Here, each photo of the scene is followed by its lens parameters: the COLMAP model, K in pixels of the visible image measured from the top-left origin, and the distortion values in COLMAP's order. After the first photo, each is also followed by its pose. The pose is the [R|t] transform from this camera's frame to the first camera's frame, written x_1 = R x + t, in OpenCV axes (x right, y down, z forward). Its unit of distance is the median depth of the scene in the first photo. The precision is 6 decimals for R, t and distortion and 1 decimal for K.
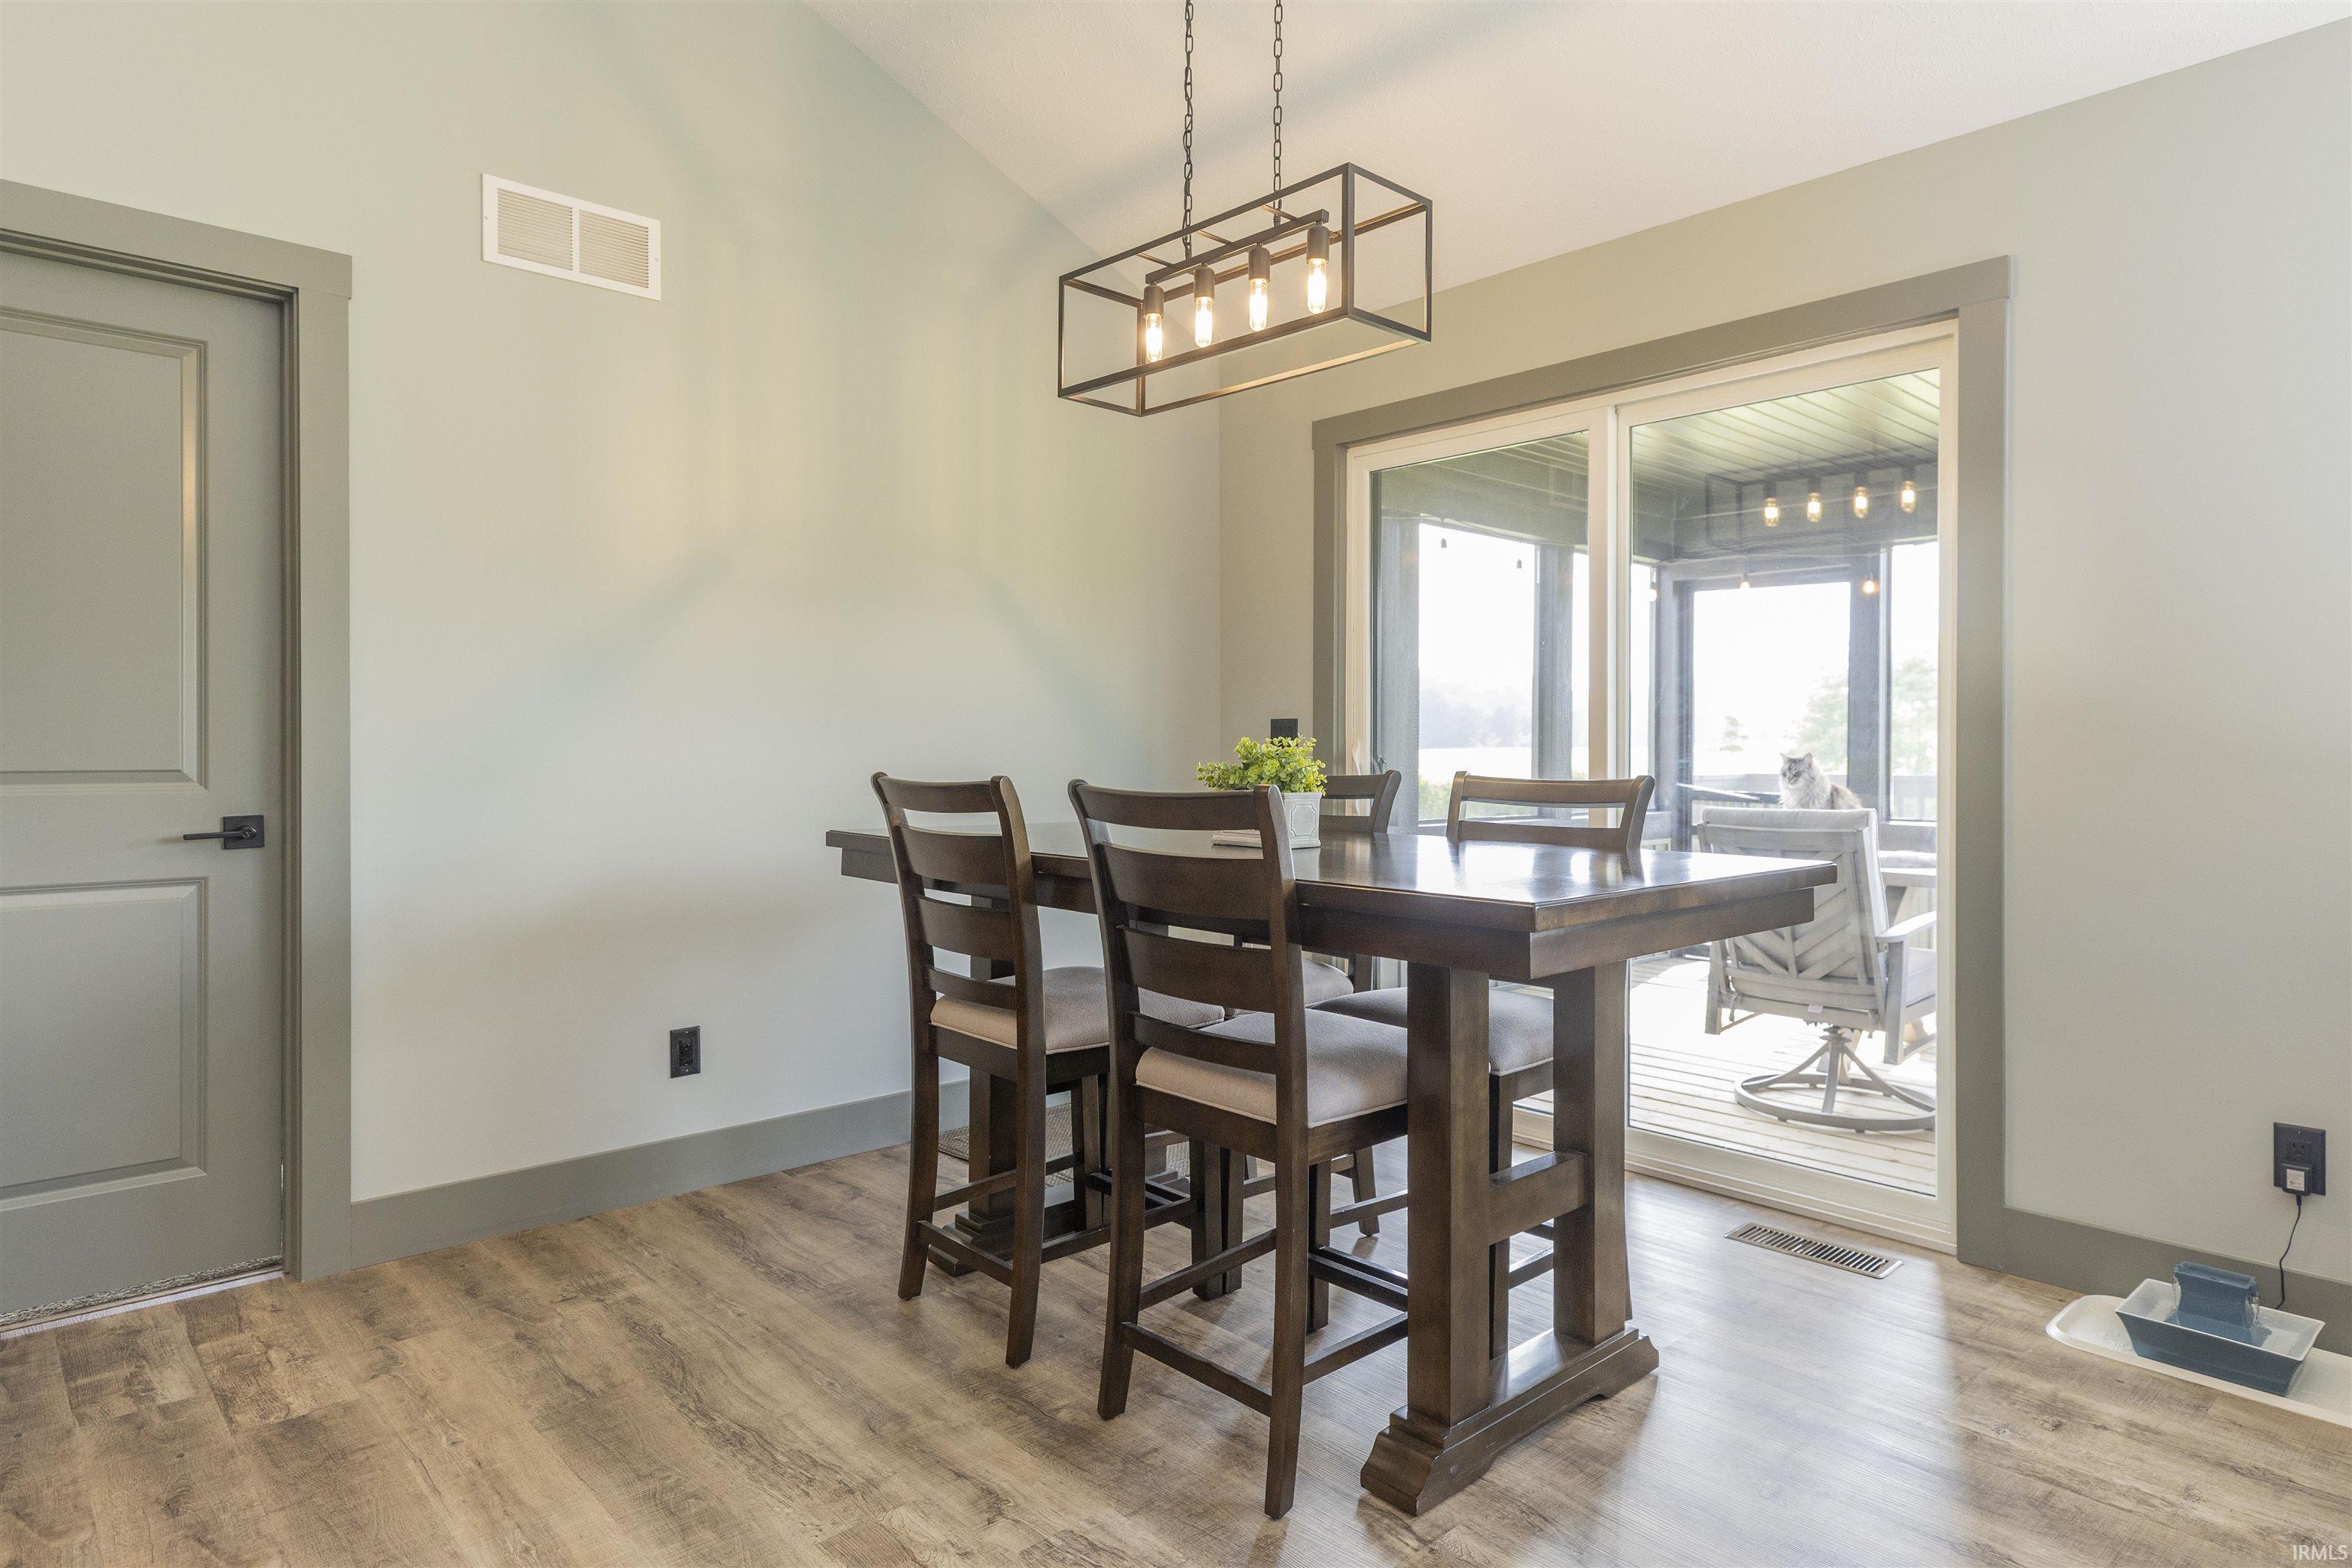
lens RADIAL K [[1377.7, 0, 1209.5], [0, 1377.7, 781.5], [0, 0, 1]] dist [-0.000842, -0.000726]
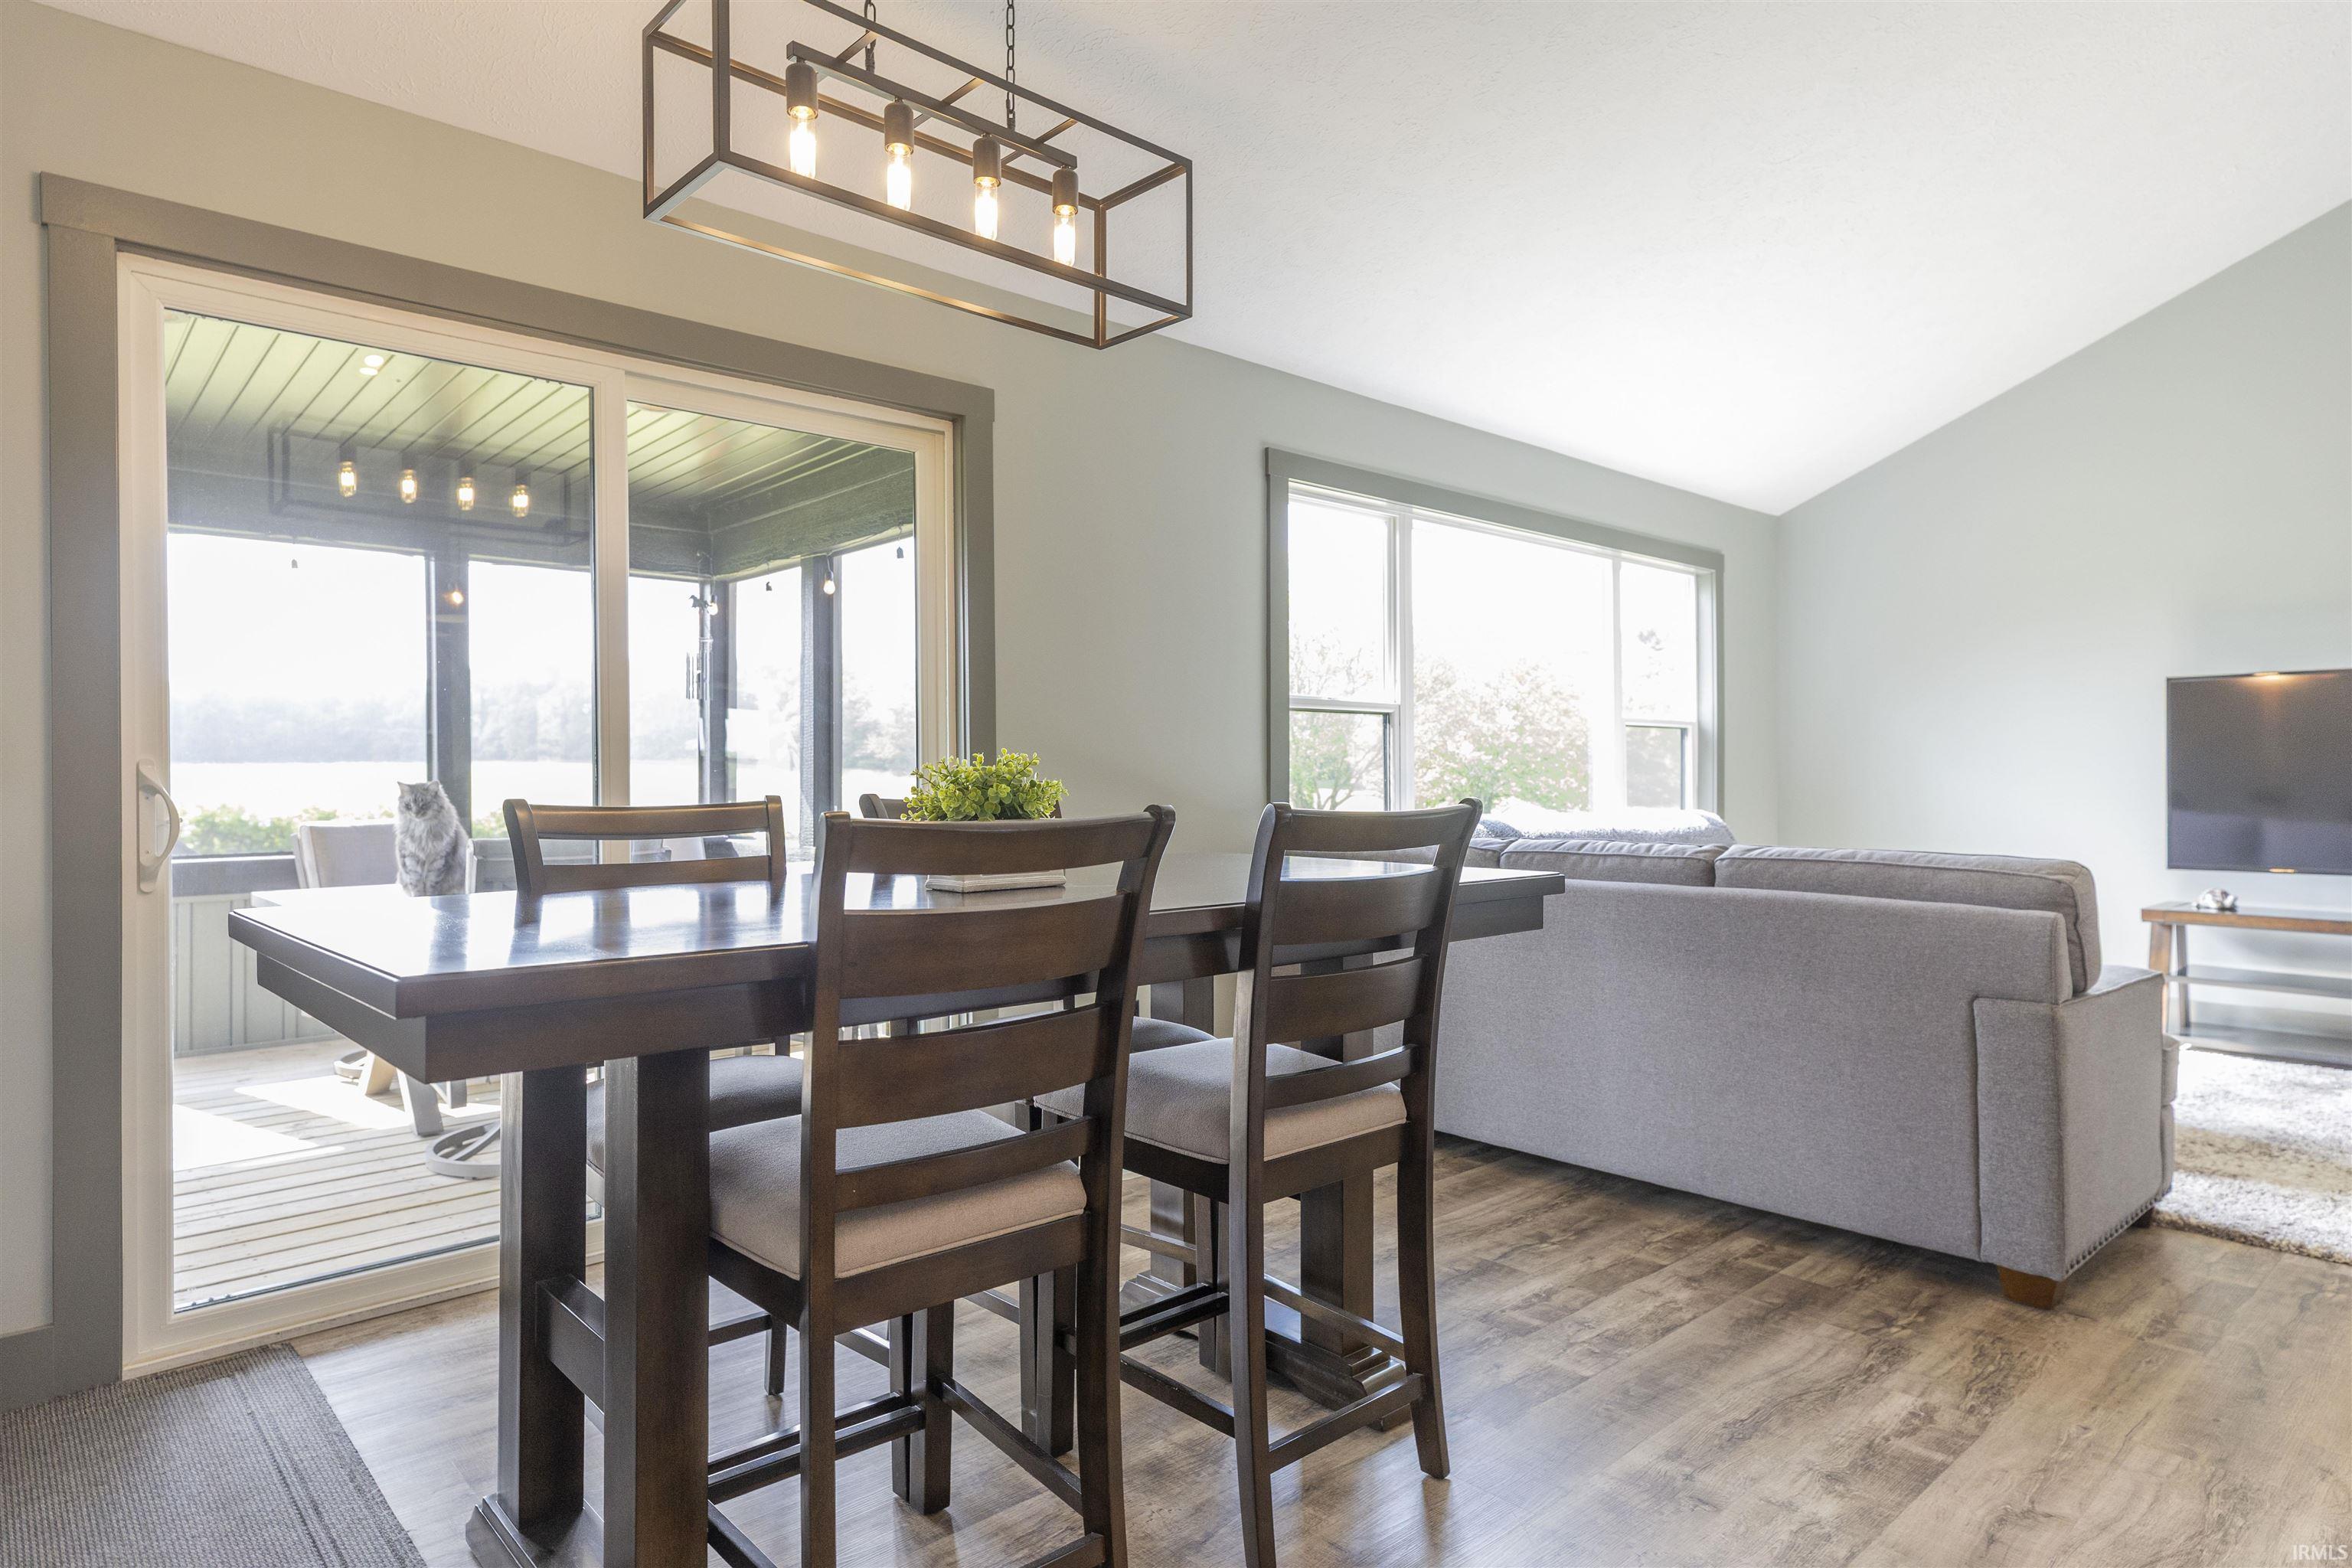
lens RADIAL K [[1377.7, 0, 1209.5], [0, 1377.7, 781.5], [0, 0, 1]] dist [-0.000842, -0.000726]
pose [[0.033883, -0.000211, 0.999426, -0.696458], [0.006138, 0.999981, 0.000003, -0.017763], [-0.999407, 0.006135, 0.033883, 0.787458]]
